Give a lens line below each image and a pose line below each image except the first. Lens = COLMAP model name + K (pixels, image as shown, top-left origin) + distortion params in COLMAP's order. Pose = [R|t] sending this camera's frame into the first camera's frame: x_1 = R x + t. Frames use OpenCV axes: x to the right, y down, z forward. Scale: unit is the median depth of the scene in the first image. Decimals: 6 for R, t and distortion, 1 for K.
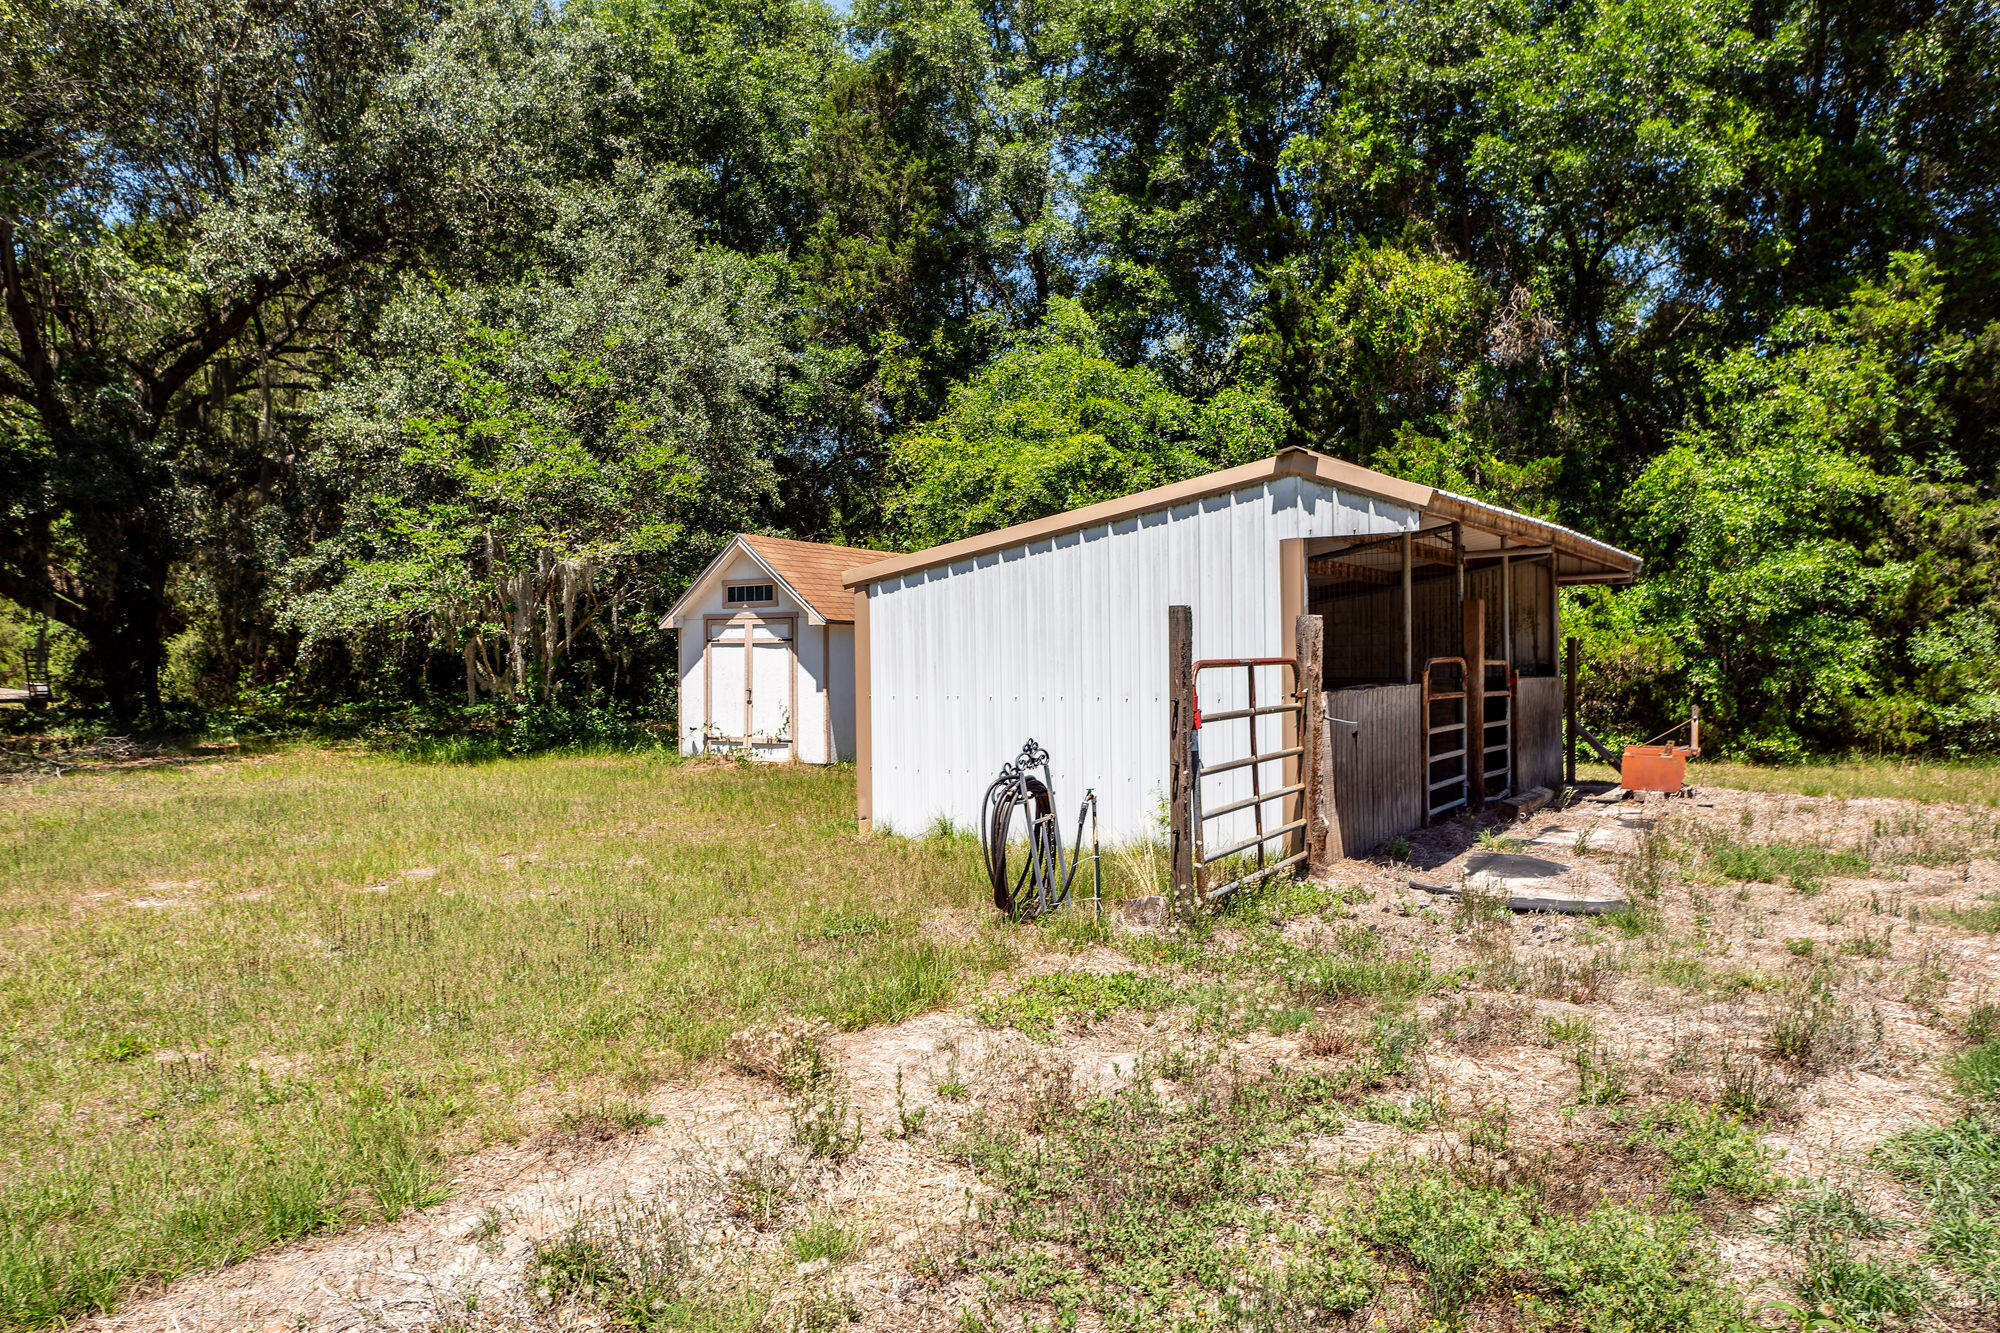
lens RADIAL K [[1336.3, 0, 995.4], [0, 1336.3, 673.8], [0, 0, 1]] dist [-0.033931, 0.014021]
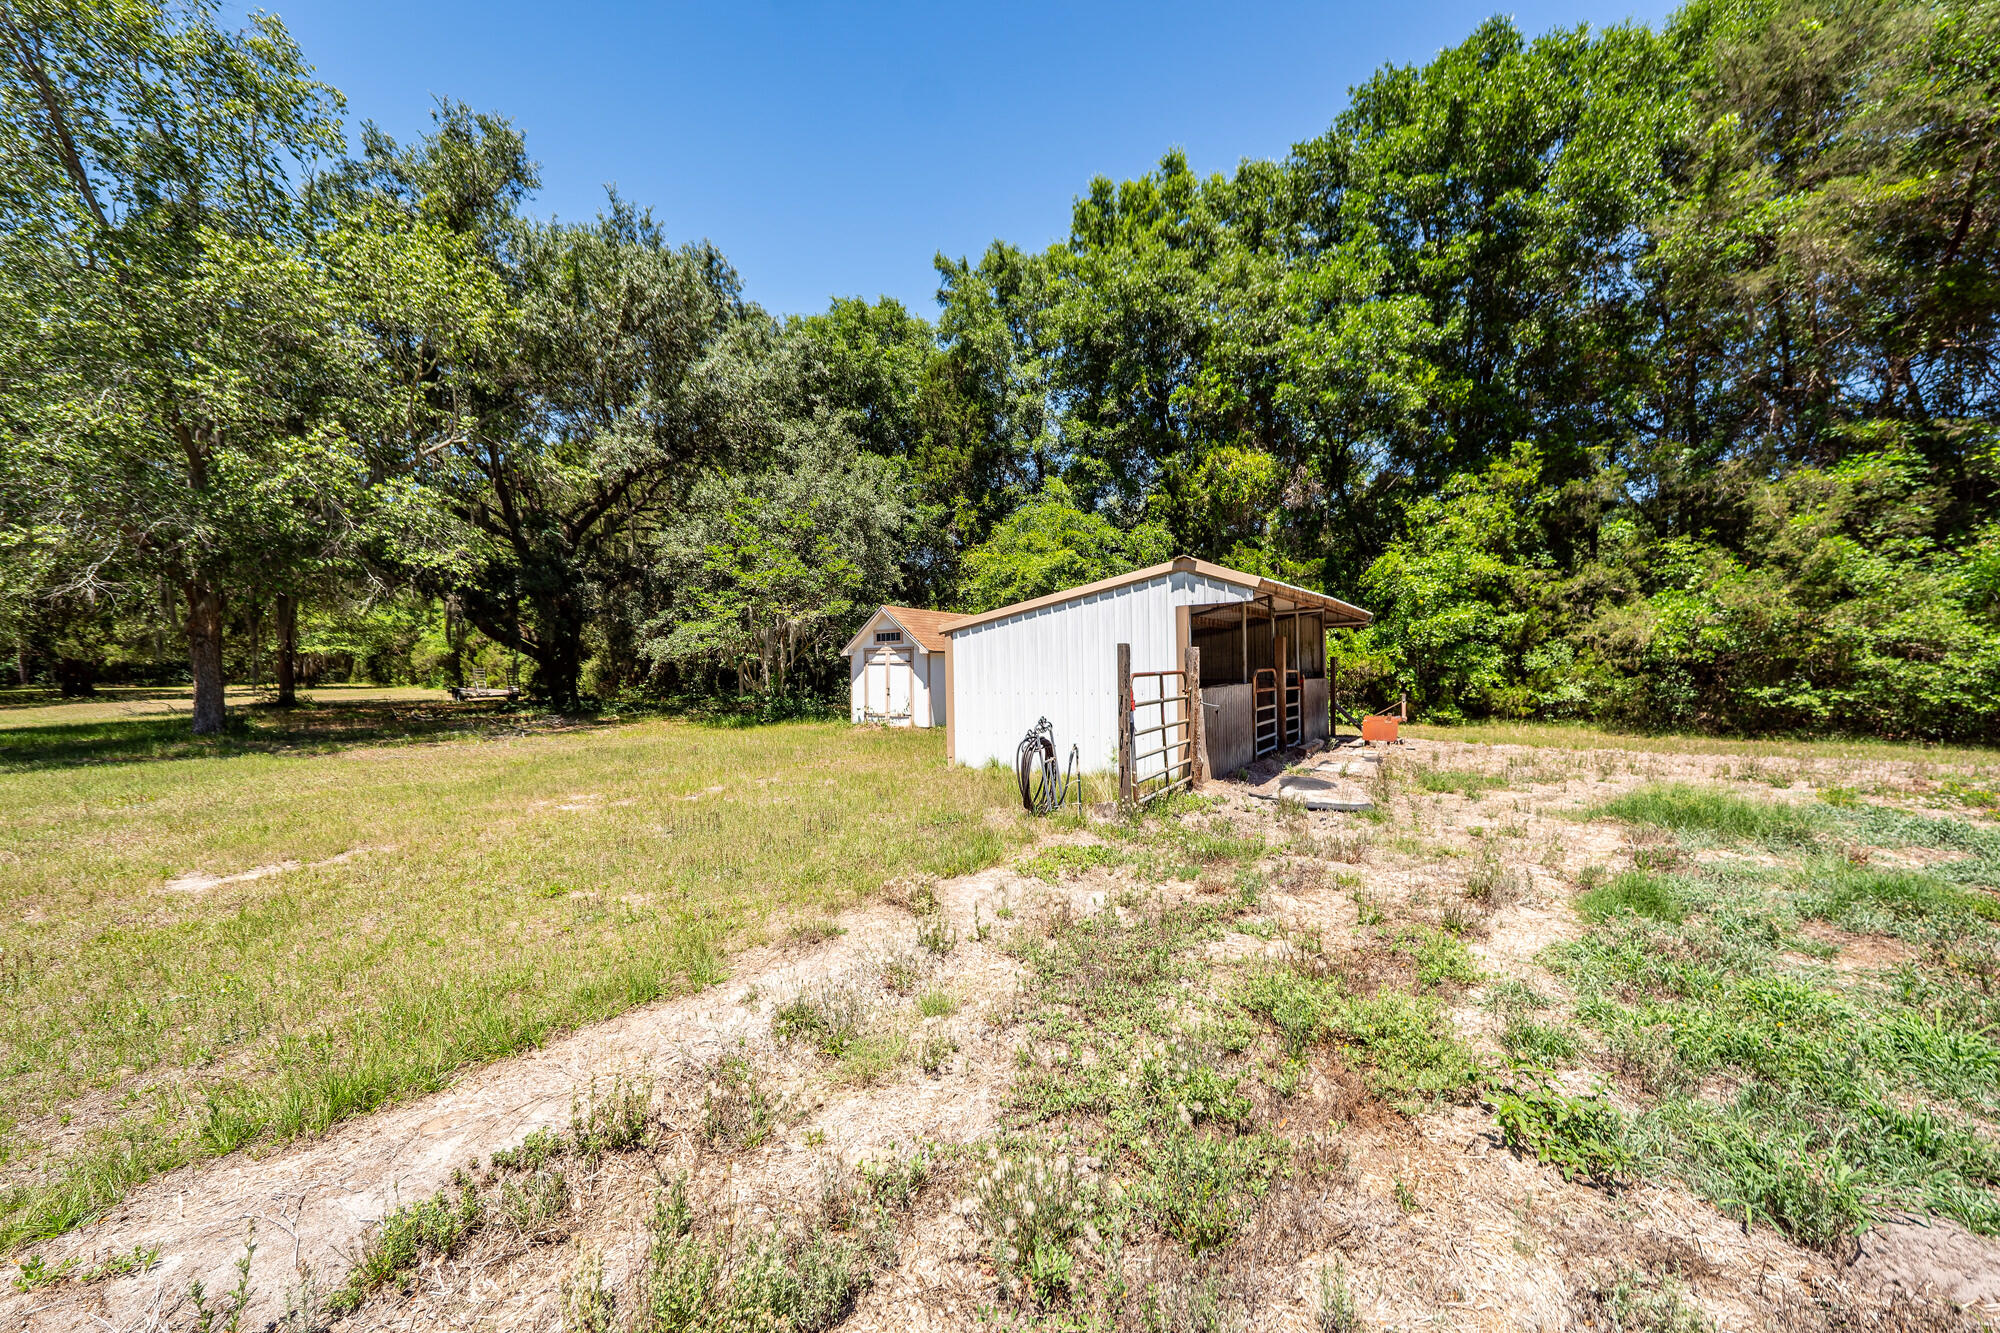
lens RADIAL K [[707.1, 0, 992.8], [0, 707.1, 675.7], [0, 0, 1]] dist [-0.003066, -0.000028]
pose [[0.999411, -0.006734, -0.033641, -0.003899], [0.006654, 0.999975, -0.002466, -0.002357], [0.033657, 0.002241, 0.999431, 0.010039]]
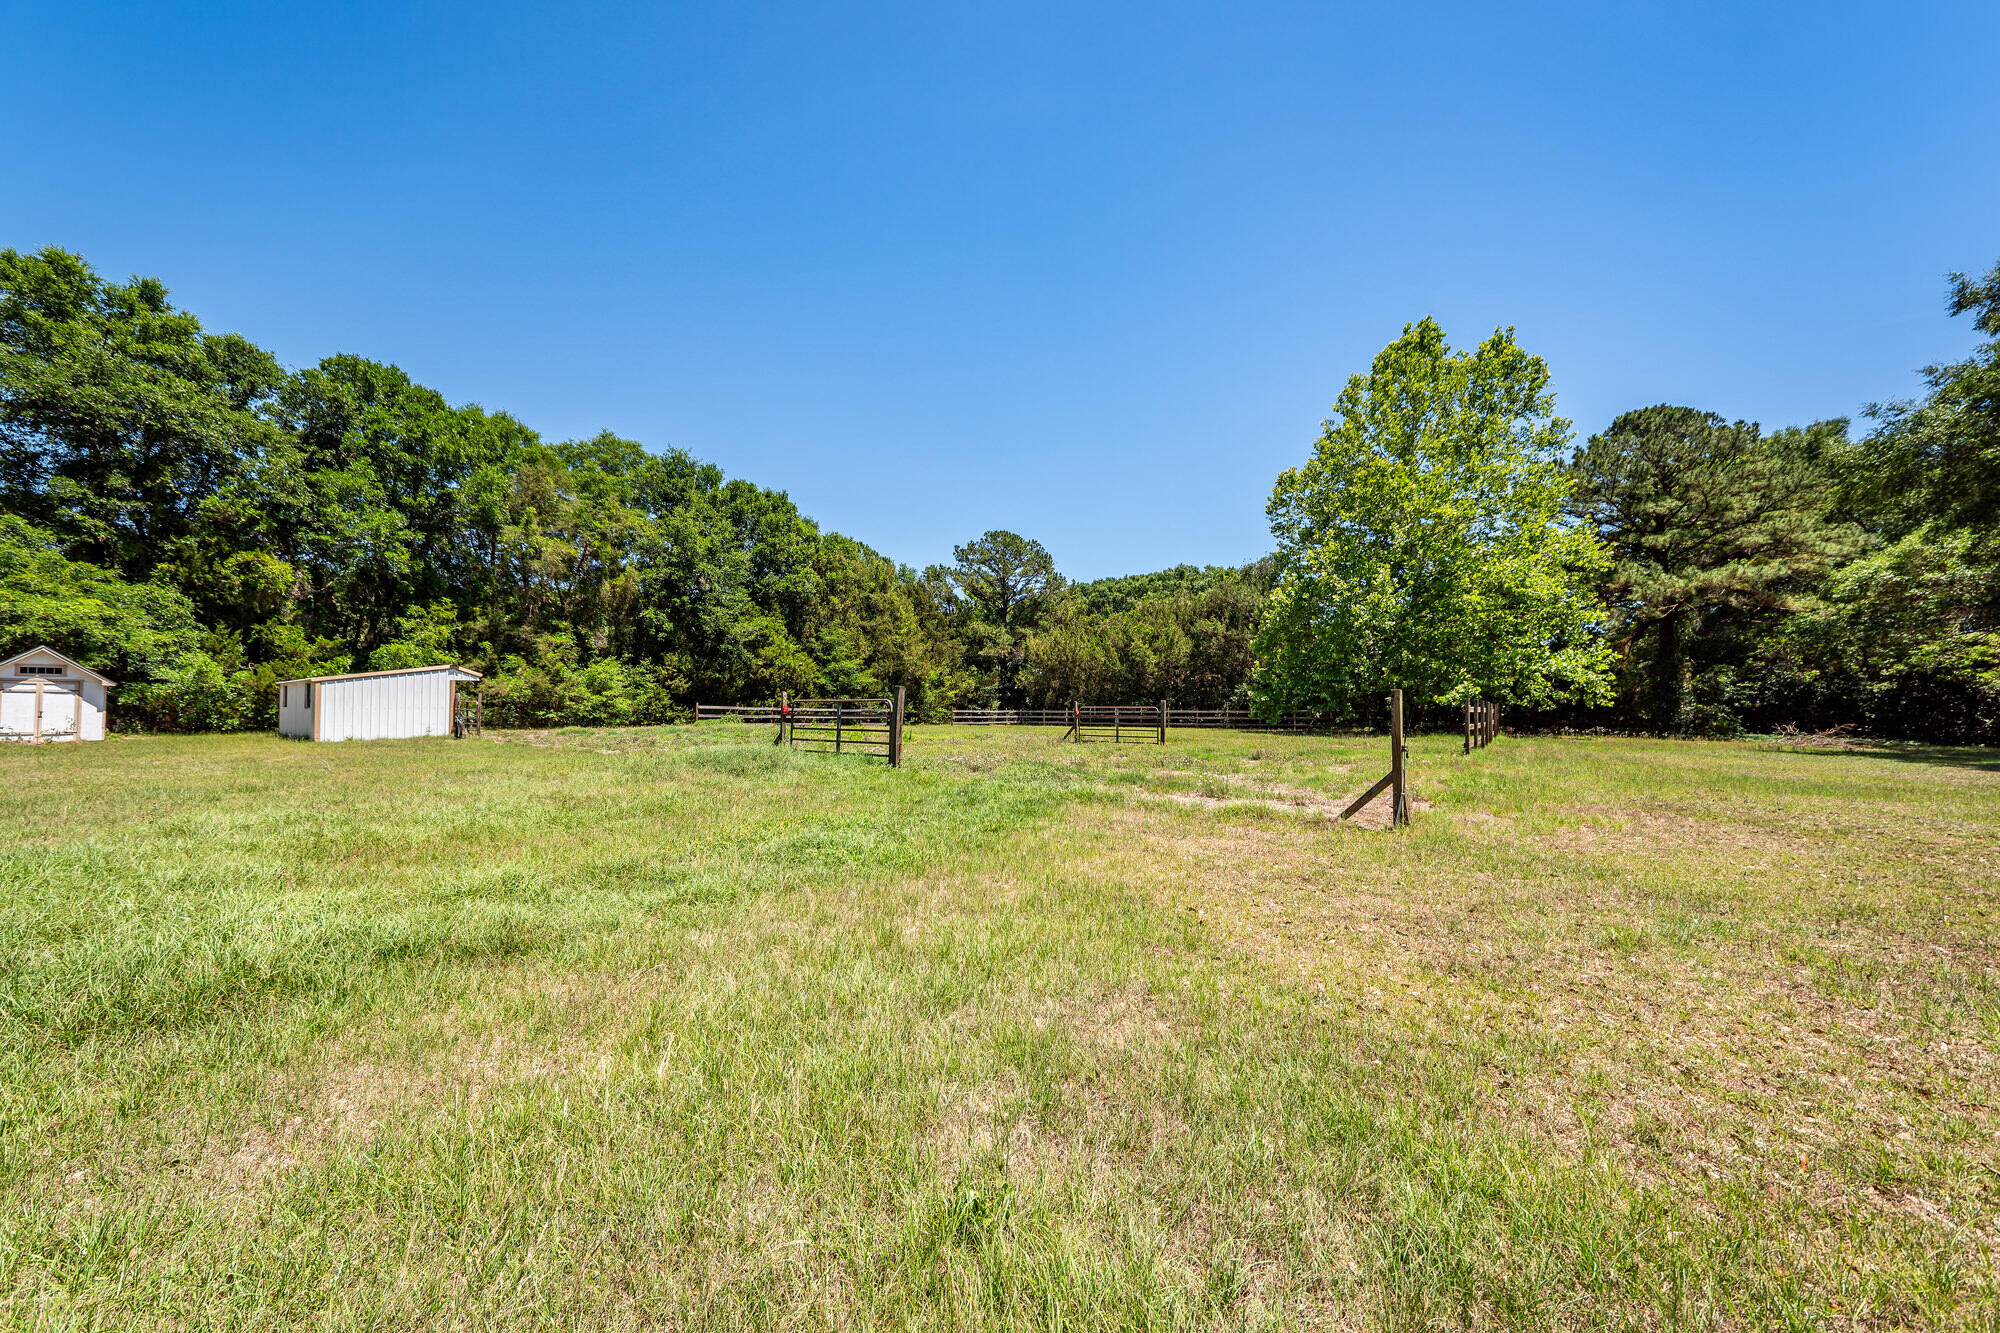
lens RADIAL K [[707.1, 0, 1009.7], [0, 707.1, 704.2], [0, 0, 1]] dist [-0.003066, -0.000028]
pose [[0.027241, 0.008070, 0.999596, -1.763280], [0.006999, 0.999941, -0.008264, 0.027193], [-0.999604, 0.007221, 0.027183, -0.938230]]
